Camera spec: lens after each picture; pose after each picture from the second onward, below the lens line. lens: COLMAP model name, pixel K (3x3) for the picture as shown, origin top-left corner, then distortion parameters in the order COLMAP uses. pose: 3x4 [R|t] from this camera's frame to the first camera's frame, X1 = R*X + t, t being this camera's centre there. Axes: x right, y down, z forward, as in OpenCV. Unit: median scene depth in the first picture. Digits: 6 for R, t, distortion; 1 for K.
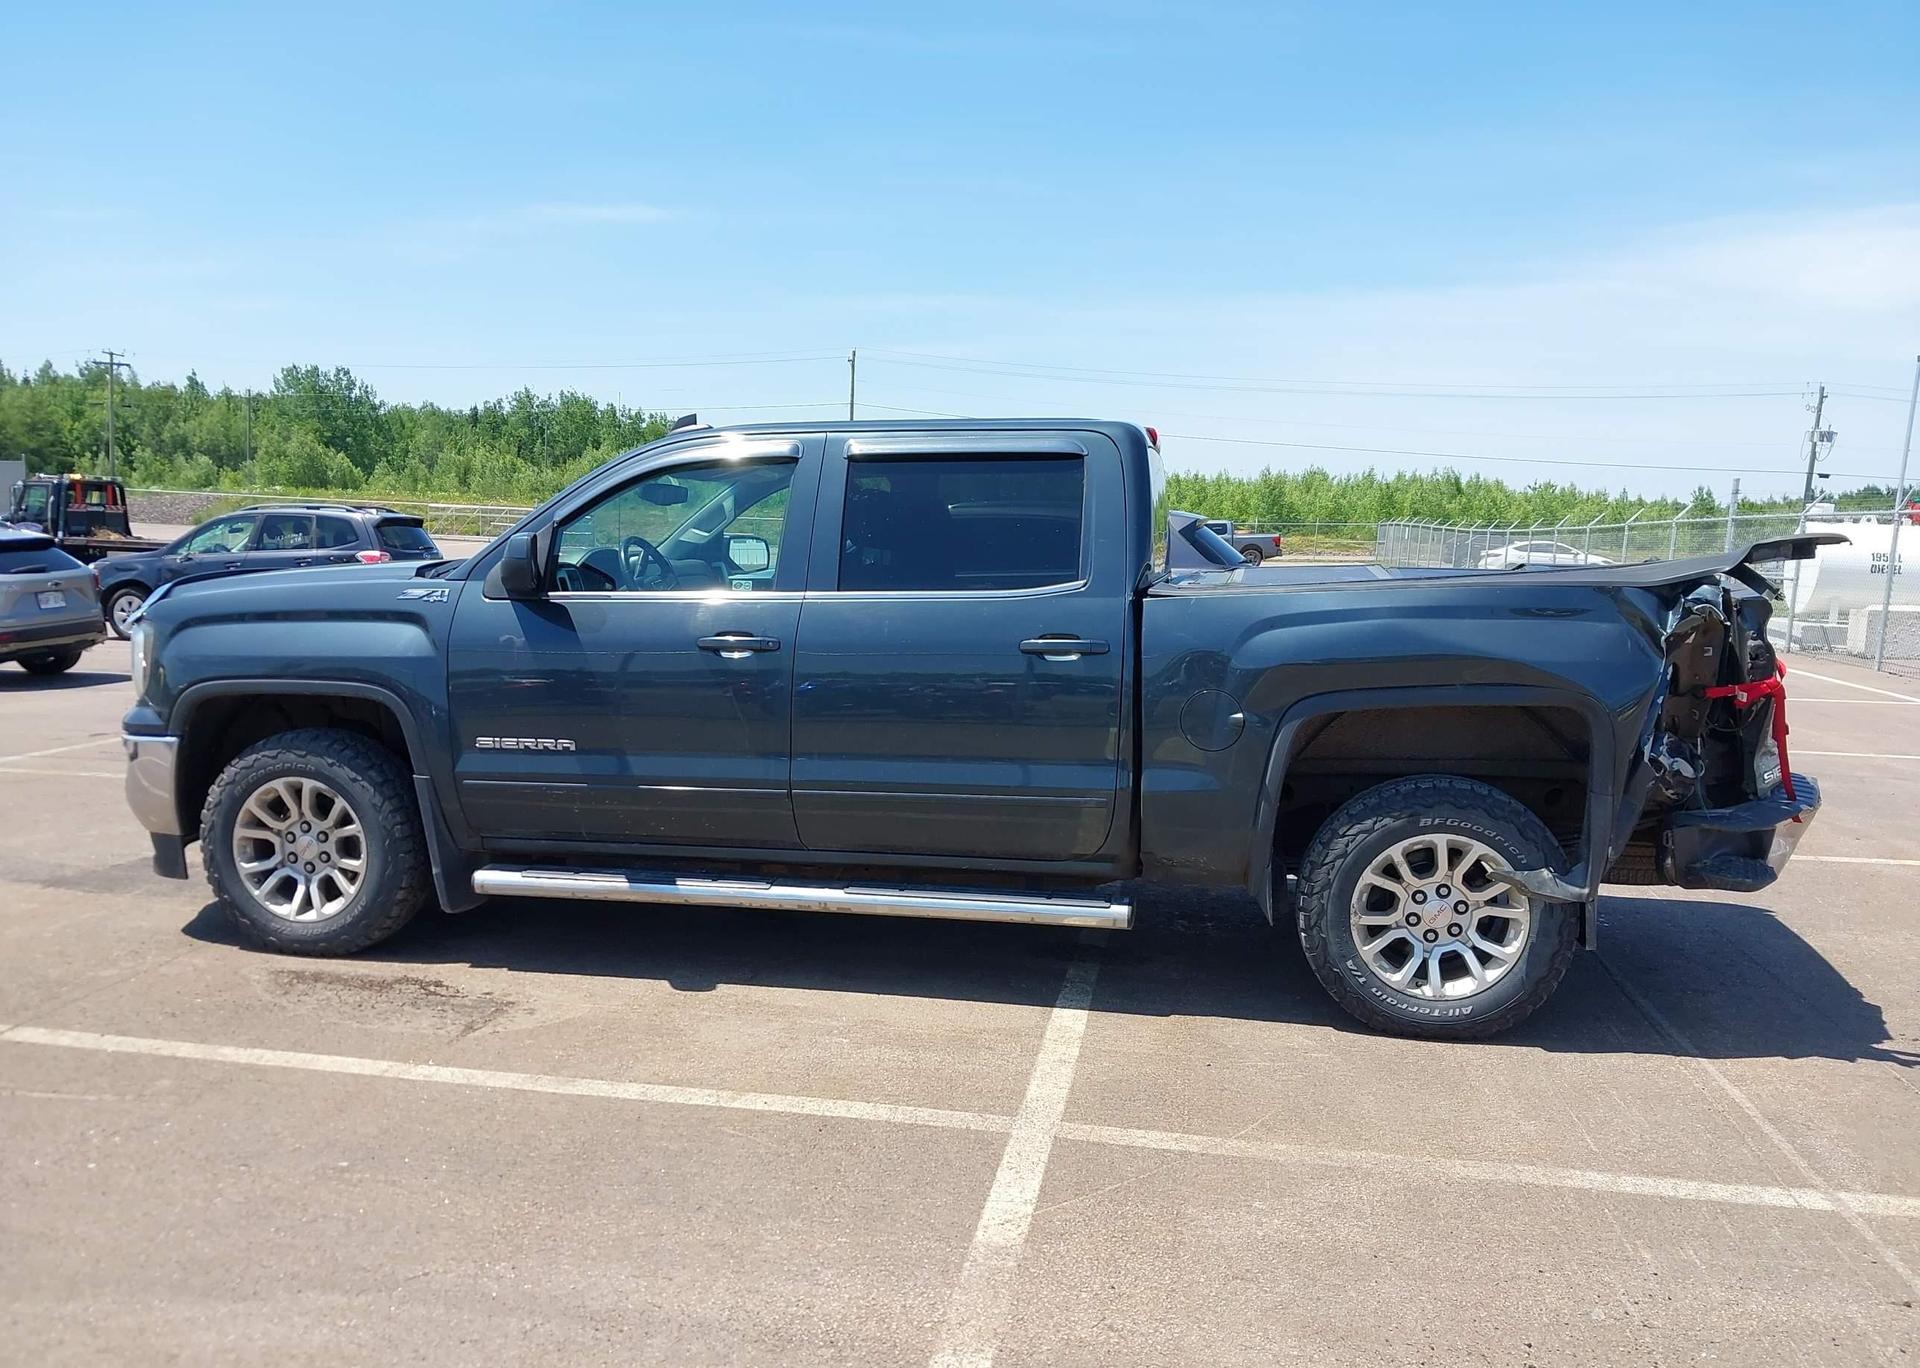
lens RADIAL K [[1510.7, 0, 914.4], [0, 1510.7, 724.7], [0, 0, 1]] dist [0.063163, -0.114936]
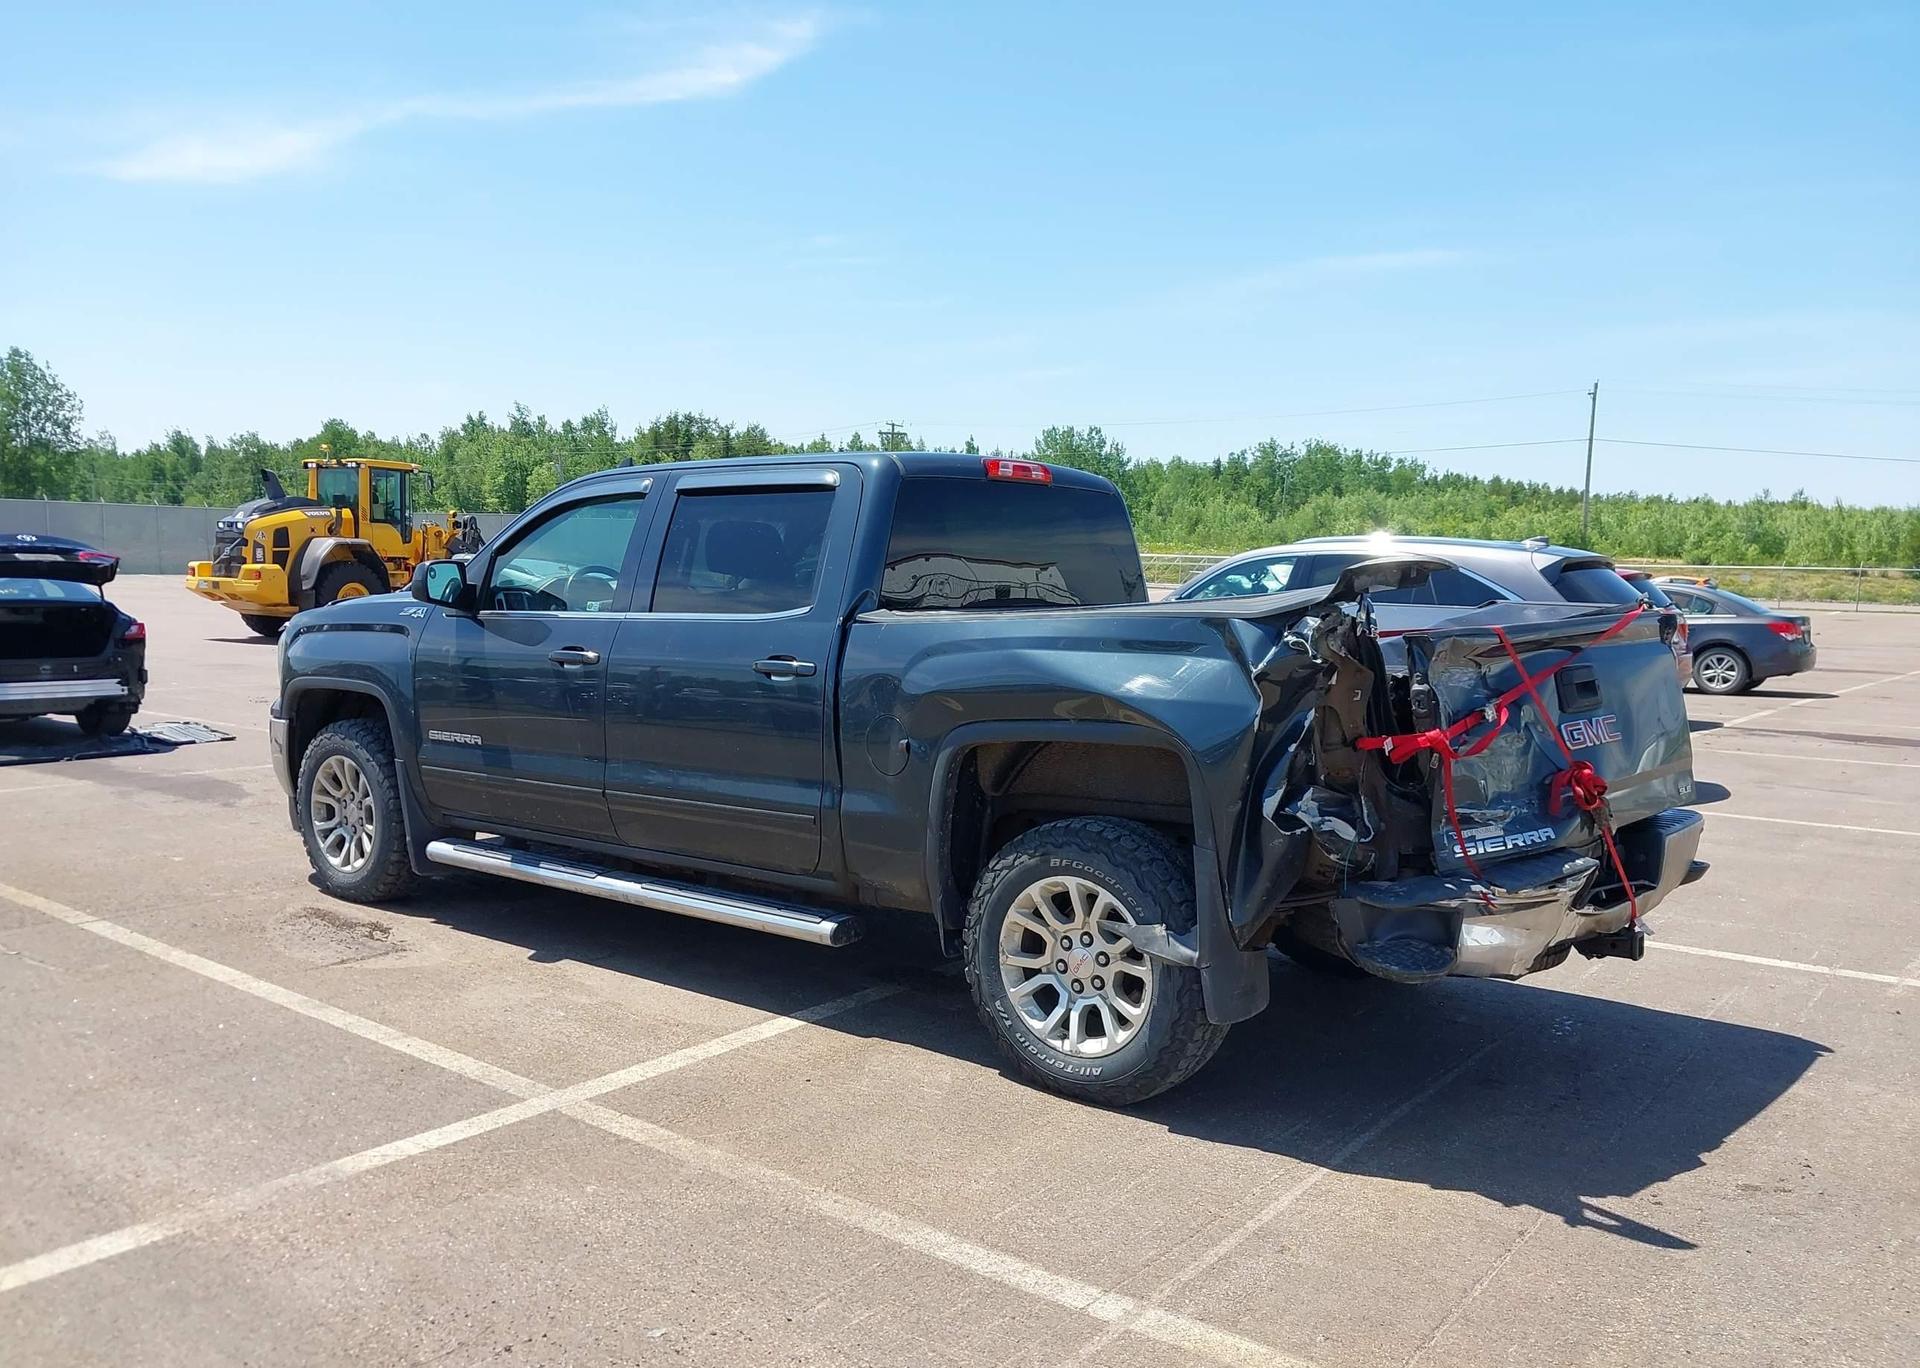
lens RADIAL K [[1510.7, 0, 914.4], [0, 1510.7, 724.7], [0, 0, 1]] dist [0.063163, -0.114936]
pose [[0.886389, 0.049055, -0.460334, 0.645424], [-0.063512, 0.997853, -0.015958, -0.001086], [0.458563, 0.043382, 0.887602, 0.111243]]
